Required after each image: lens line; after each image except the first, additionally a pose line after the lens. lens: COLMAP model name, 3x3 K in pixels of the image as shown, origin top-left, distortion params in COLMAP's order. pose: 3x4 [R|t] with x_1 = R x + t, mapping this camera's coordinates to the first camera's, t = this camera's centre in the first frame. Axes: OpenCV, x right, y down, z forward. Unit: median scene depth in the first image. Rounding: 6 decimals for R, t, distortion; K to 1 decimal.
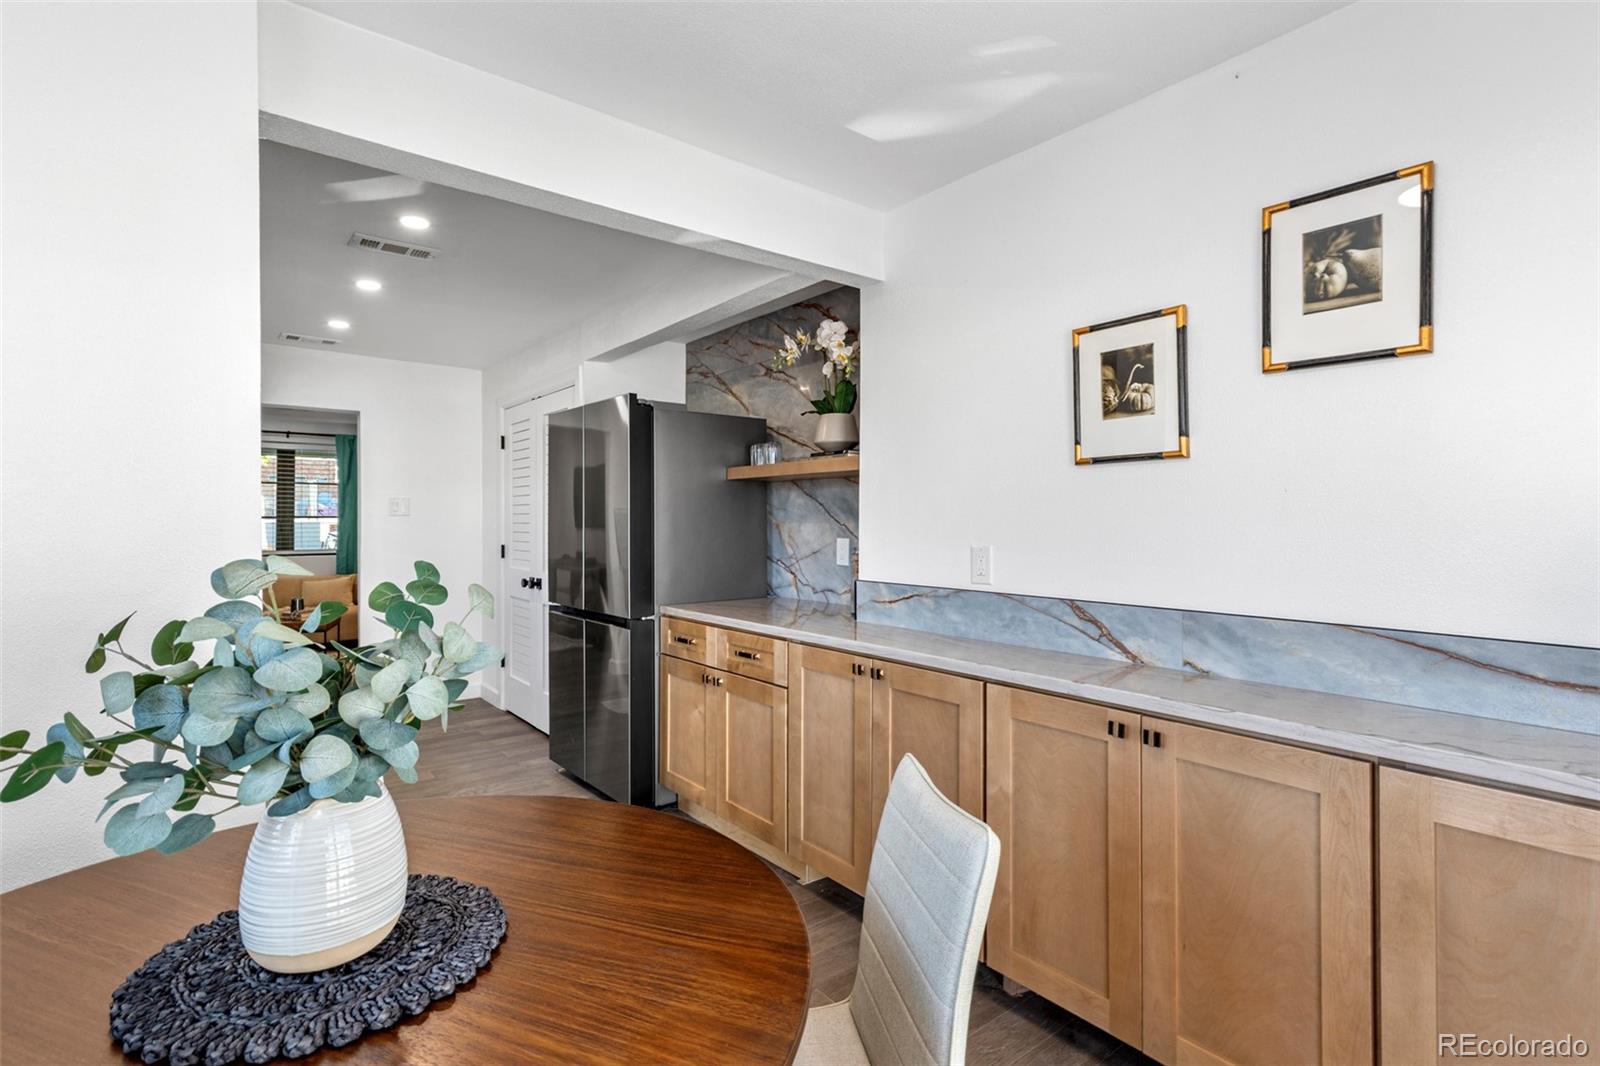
lens RADIAL K [[797.3, 0, 811.8], [0, 797.3, 536.1], [0, 0, 1]] dist [0.003777, -0.001360]
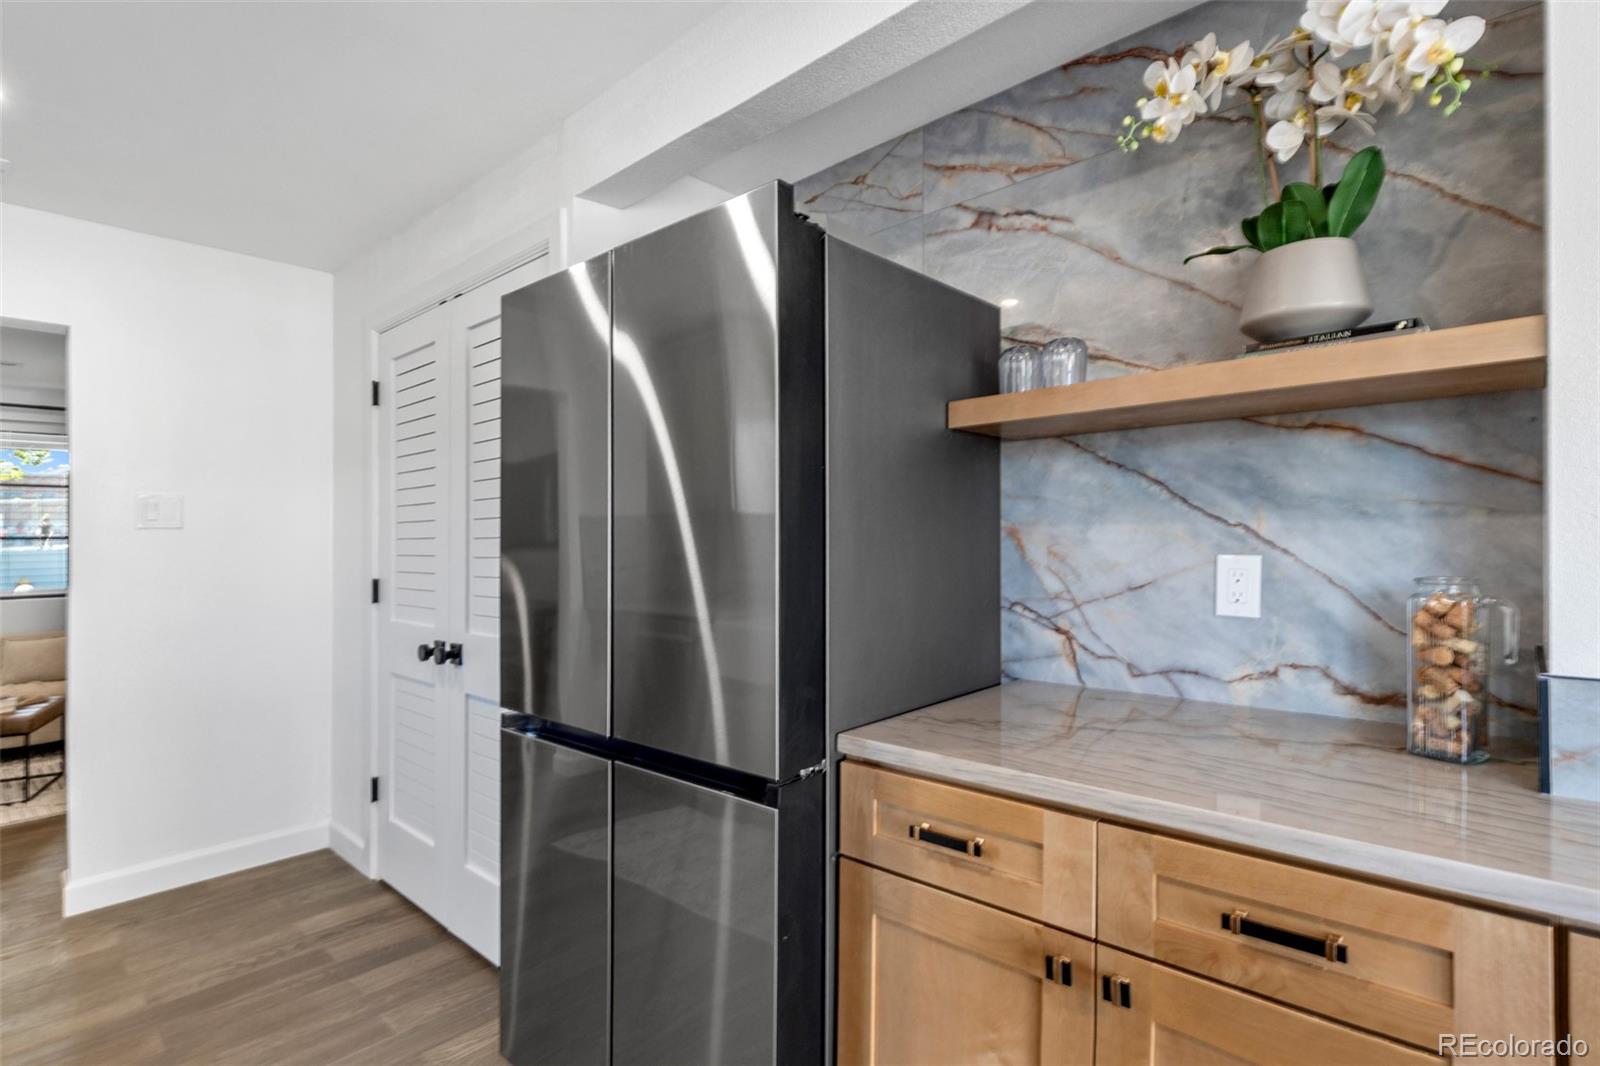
lens RADIAL K [[797.3, 0, 850.3], [0, 797.3, 530.8], [0, 0, 1]] dist [0.003777, -0.001360]
pose [[0.982238, -0.010622, 0.187341, -0.236965], [0.016178, 0.999473, -0.028154, -0.001823], [-0.186943, 0.030685, 0.981891, 0.559661]]
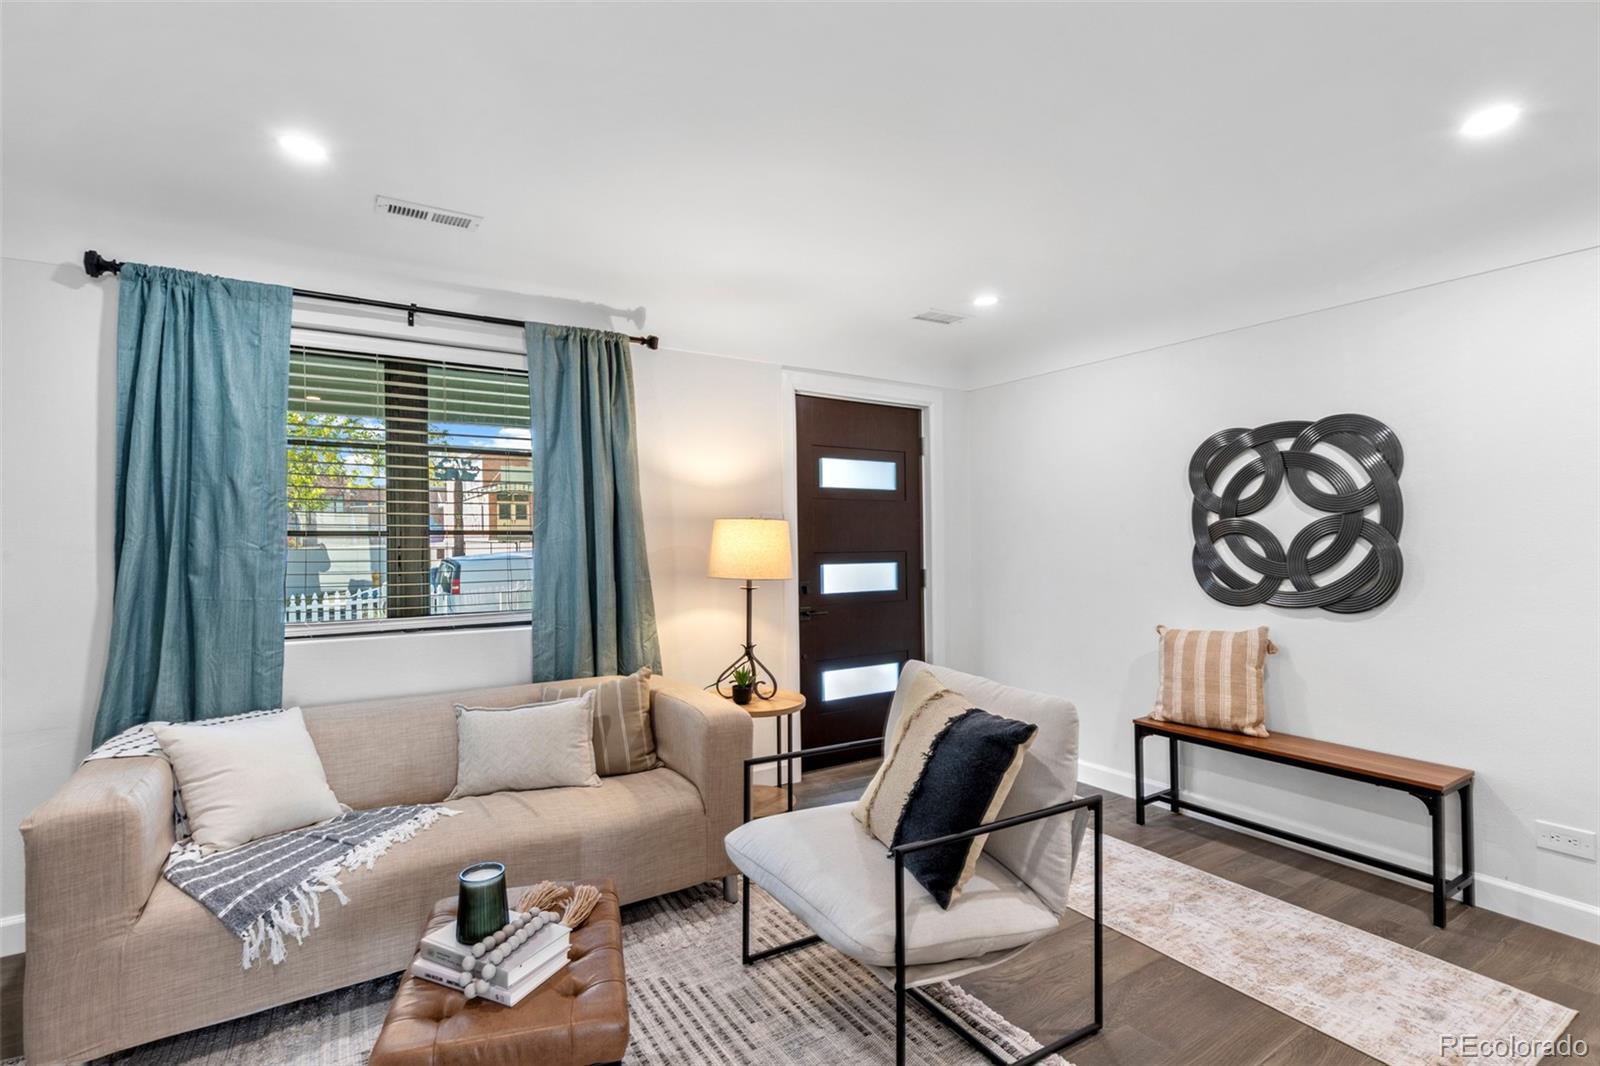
lens RADIAL K [[748.5, 0, 815.6], [0, 748.5, 548.9], [0, 0, 1]] dist [-0.027822, 0.004213]
pose [[0.996181, -0.019069, -0.085204, -0.897764], [0.018552, 0.999804, -0.006853, -0.020515], [0.085318, 0.005246, 0.996340, 1.368054]]
